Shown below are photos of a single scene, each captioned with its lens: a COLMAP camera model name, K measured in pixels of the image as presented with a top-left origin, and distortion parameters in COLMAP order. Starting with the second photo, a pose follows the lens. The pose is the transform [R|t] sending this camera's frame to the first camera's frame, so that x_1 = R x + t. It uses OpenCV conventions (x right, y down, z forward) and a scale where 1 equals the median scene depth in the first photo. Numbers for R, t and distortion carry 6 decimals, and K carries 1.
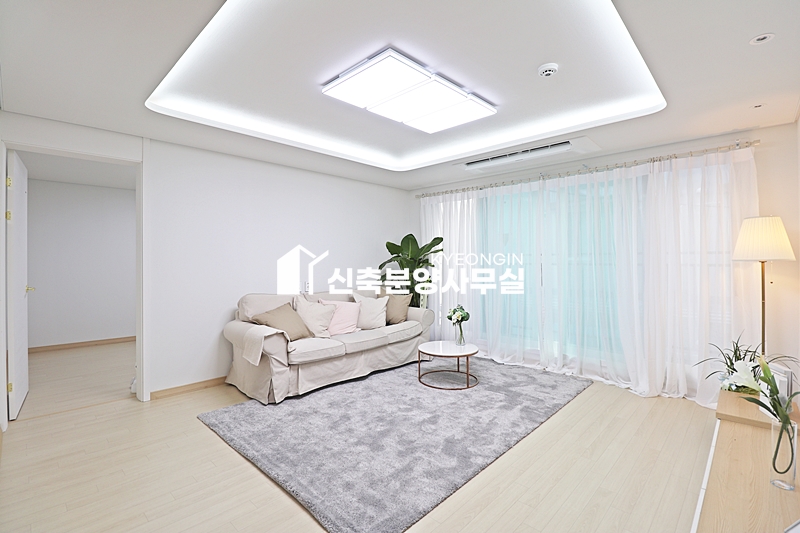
lens RADIAL K [[368.4, 0, 401.8], [0, 368.4, 258.6], [0, 0, 1]] dist [-0.008277, -0.009559]
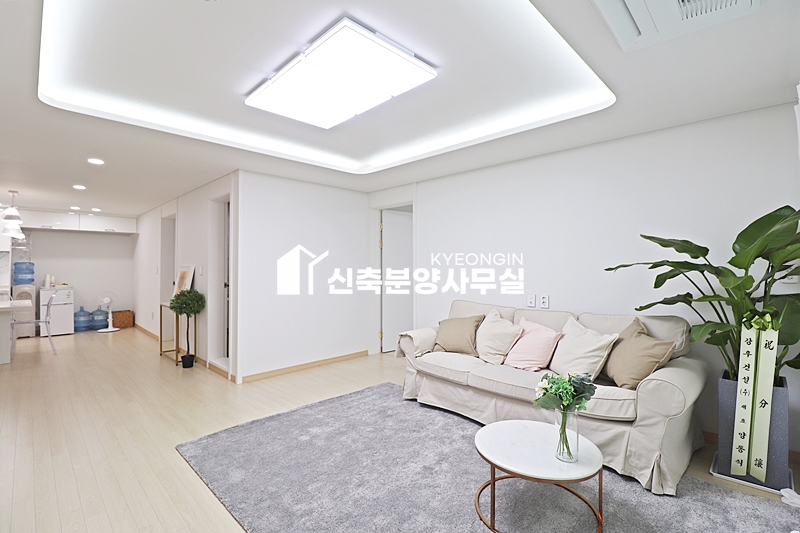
lens RADIAL K [[368.4, 0, 422.0], [0, 368.4, 262.1], [0, 0, 1]] dist [-0.008277, -0.009559]
pose [[0.015452, -0.014859, -0.999770, 0.735283], [0.005044, 0.999878, -0.014783, -0.001038], [0.999868, -0.004815, 0.015526, 0.981972]]
